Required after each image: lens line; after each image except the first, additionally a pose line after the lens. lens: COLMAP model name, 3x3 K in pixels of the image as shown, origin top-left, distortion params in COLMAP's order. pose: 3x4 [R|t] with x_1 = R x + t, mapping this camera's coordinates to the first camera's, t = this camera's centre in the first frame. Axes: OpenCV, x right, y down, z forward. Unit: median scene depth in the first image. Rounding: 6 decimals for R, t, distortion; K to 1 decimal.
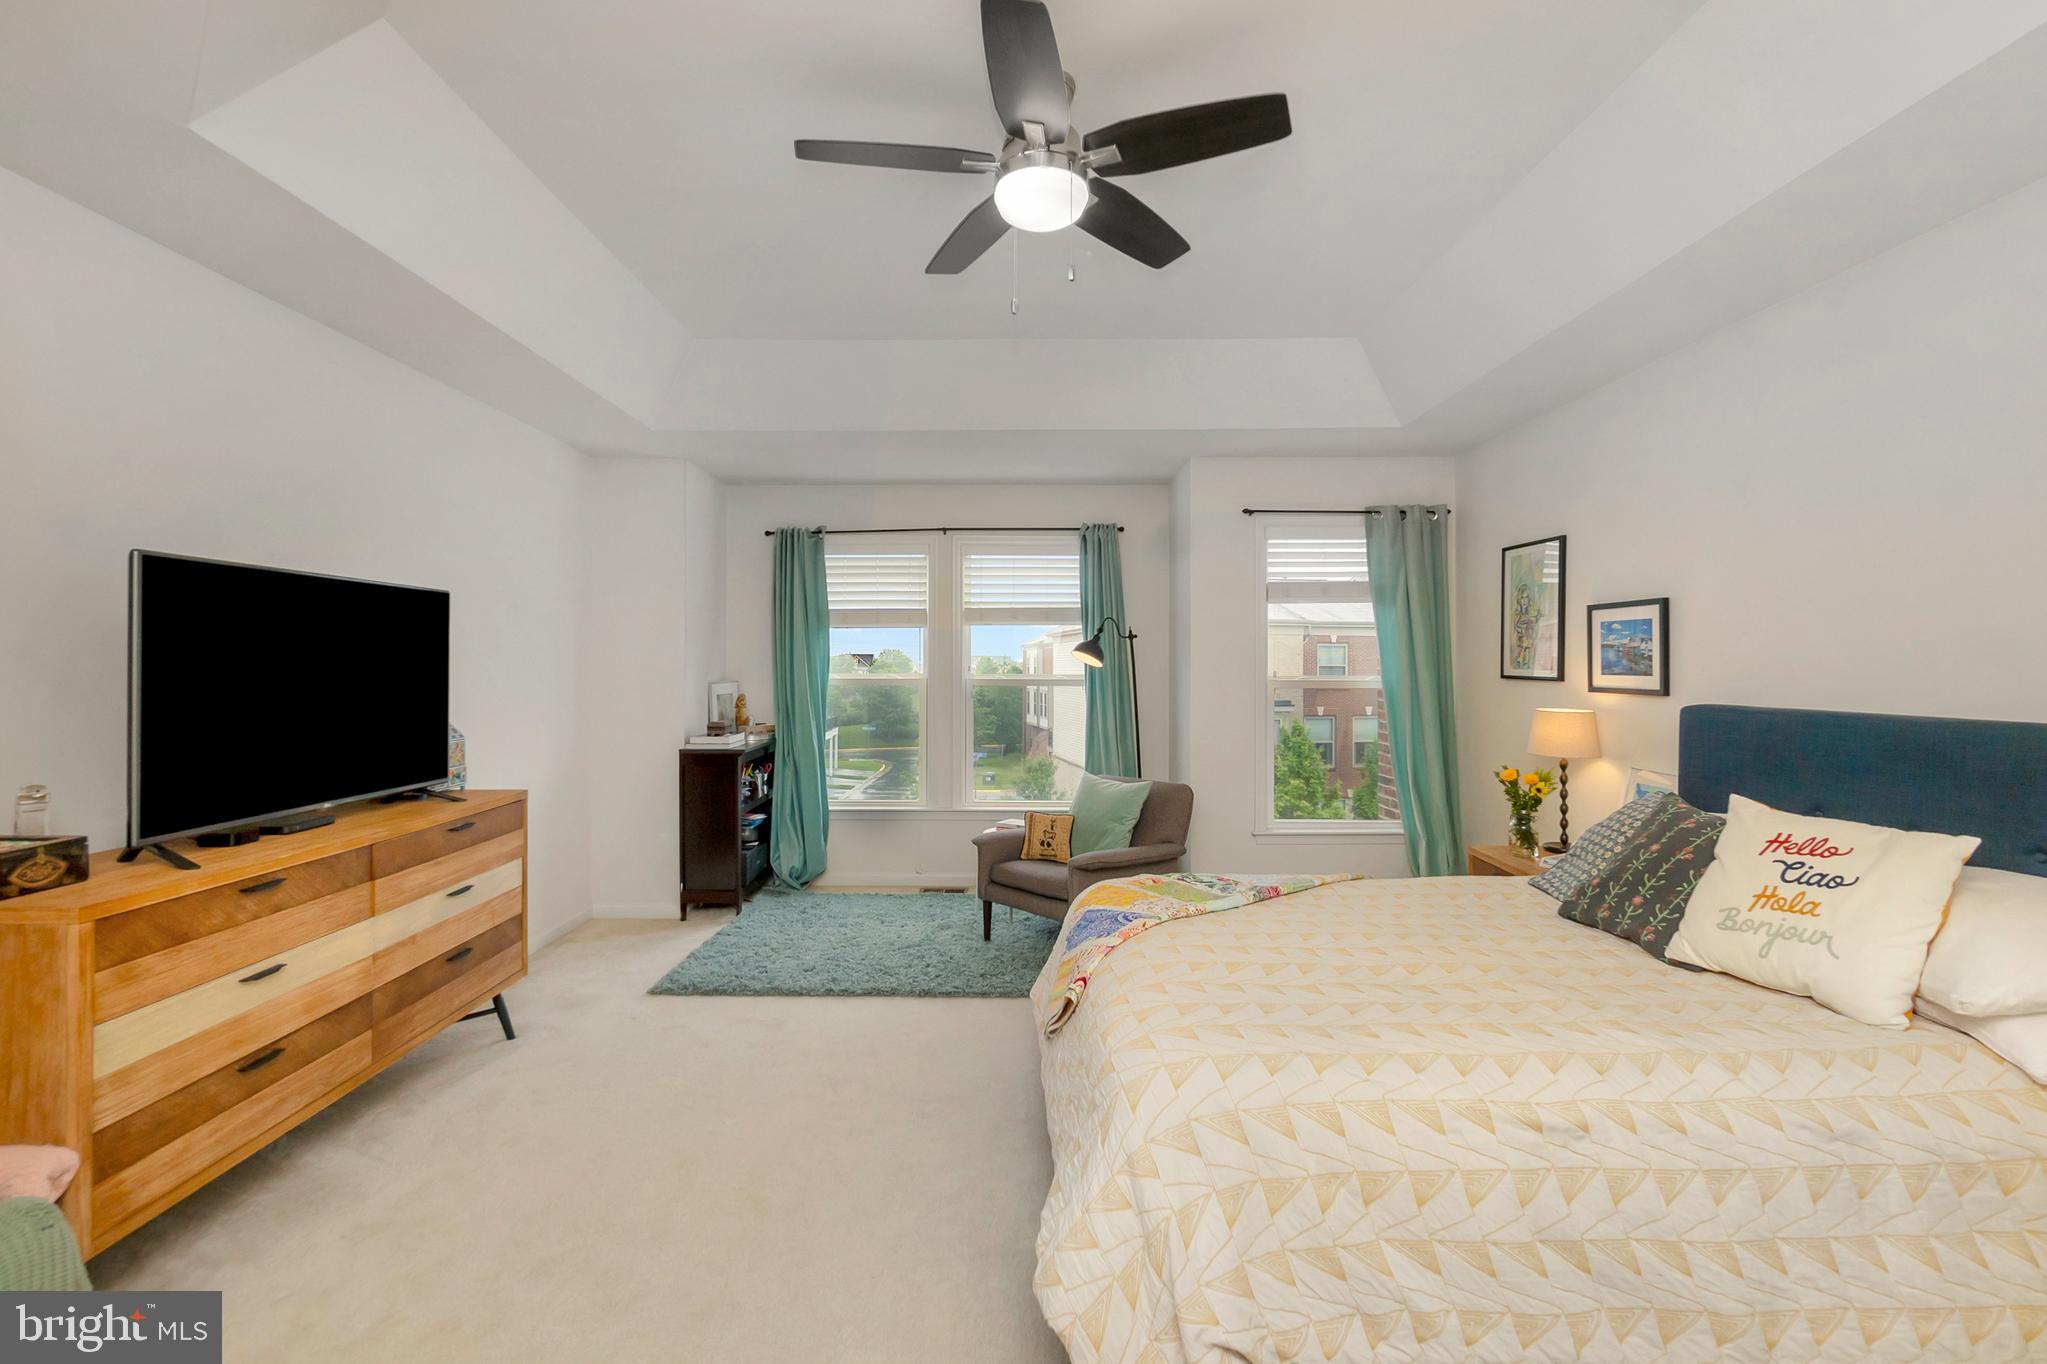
lens RADIAL K [[907.1, 0, 1011.9], [0, 907.1, 673.9], [0, 0, 1]] dist [-0.004459, 0.002137]
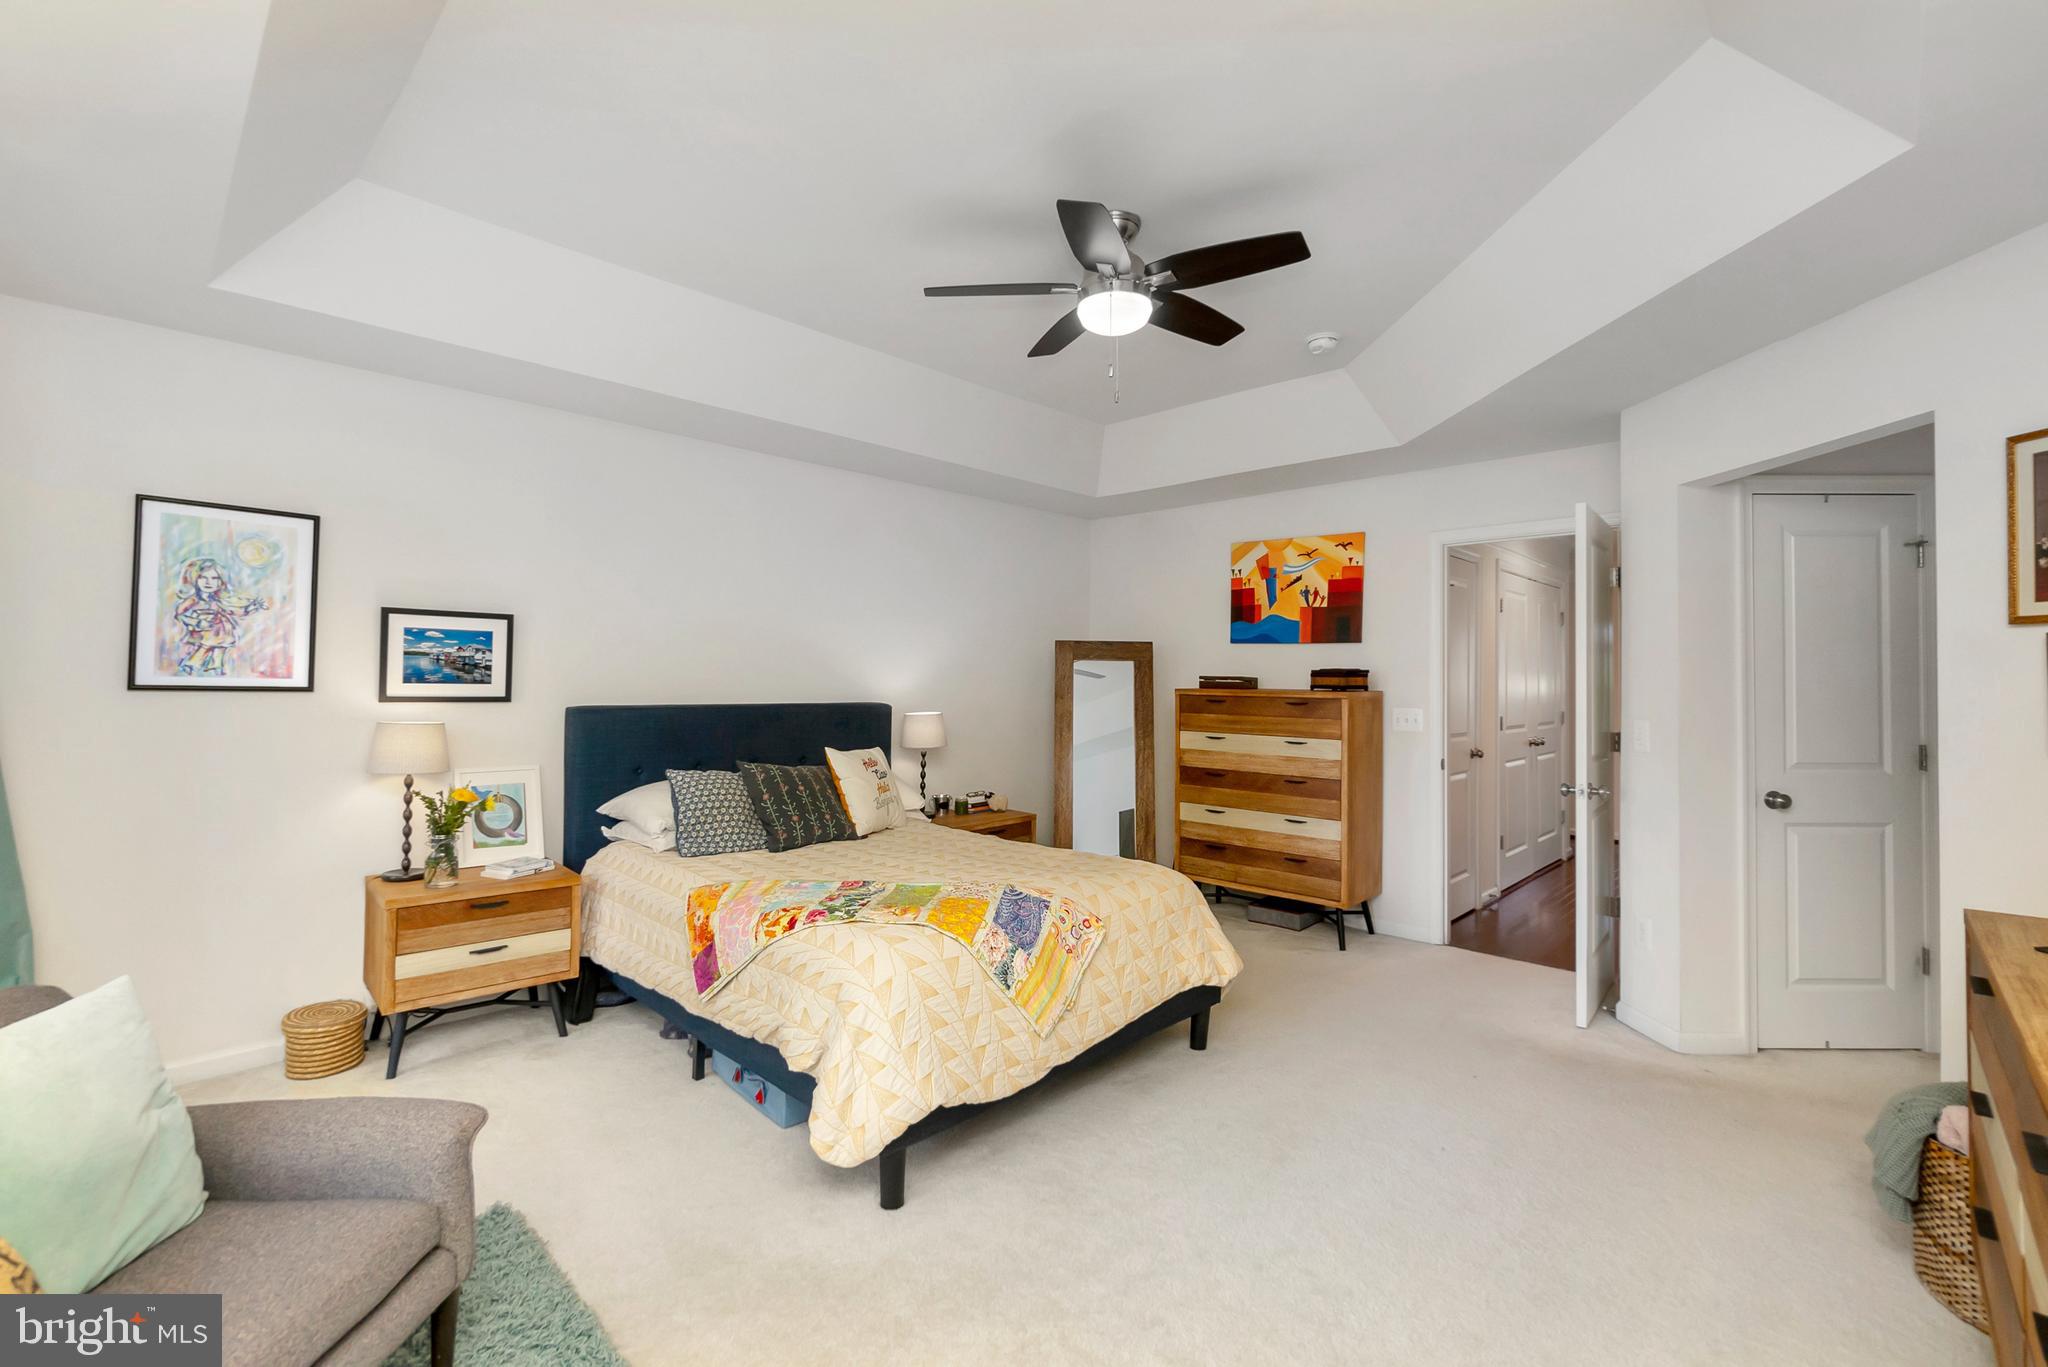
lens RADIAL K [[907.5, 0, 1013.8], [0, 907.5, 686.6], [0, 0, 1]] dist [-0.004459, 0.002137]
pose [[-0.723032, -0.020986, 0.690495, -0.394626], [-0.011148, 0.999763, 0.018711, -0.017339], [-0.690724, 0.005831, -0.723095, 1.063653]]
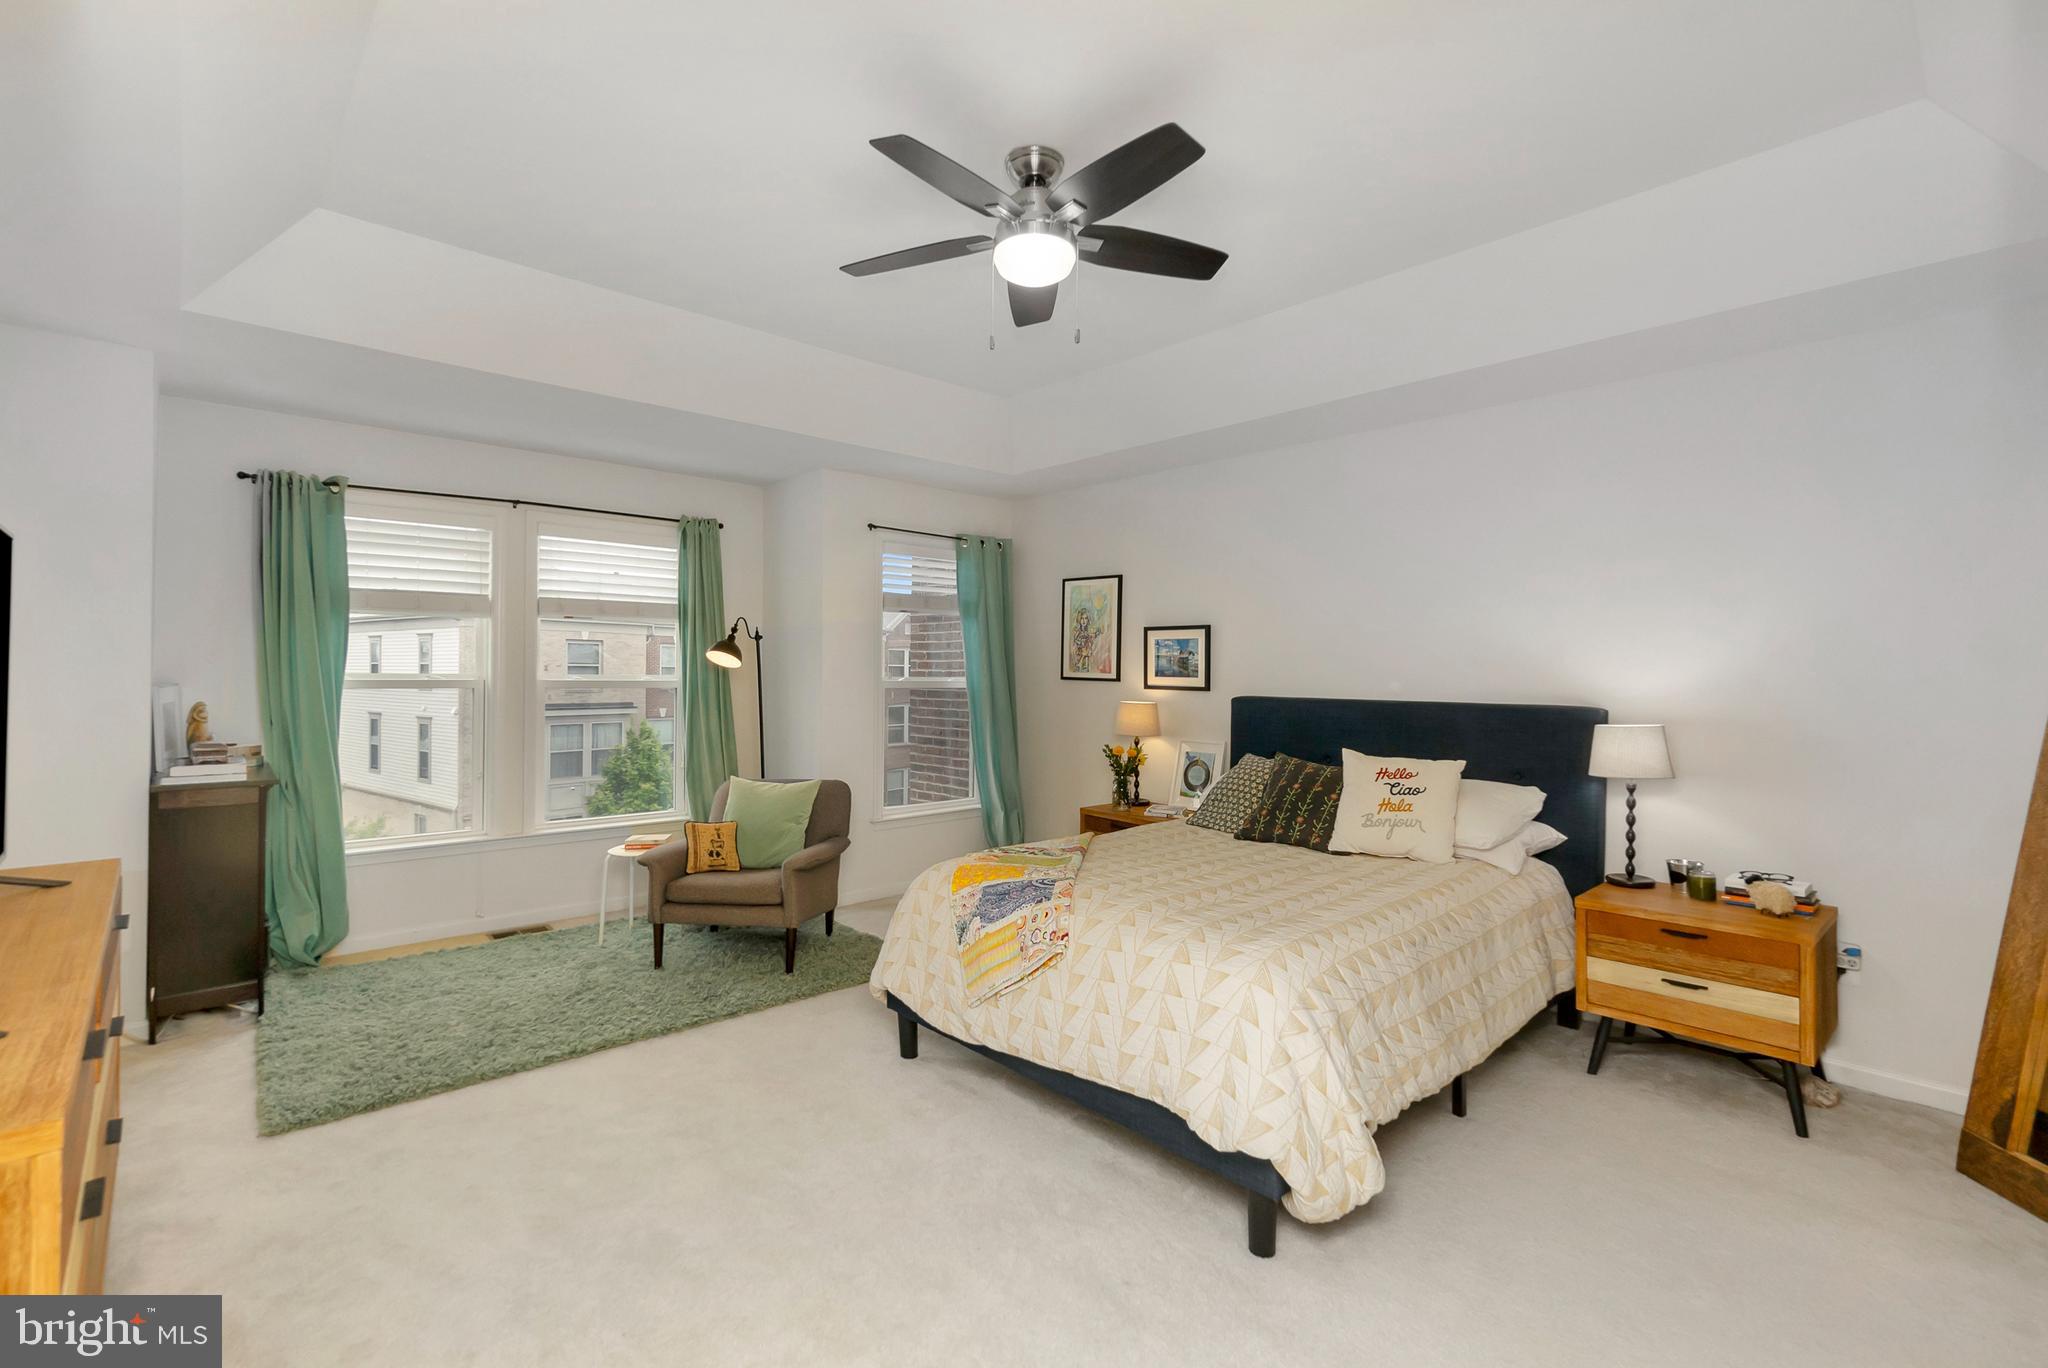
lens RADIAL K [[906.2, 0, 1021.5], [0, 906.2, 675.1], [0, 0, 1]] dist [-0.008765, 0.000356]
pose [[0.732242, 0.002265, 0.681041, -0.395922], [-0.002598, 0.999996, -0.000532, -0.000149], [-0.681040, -0.001379, 0.732245, 0.092318]]
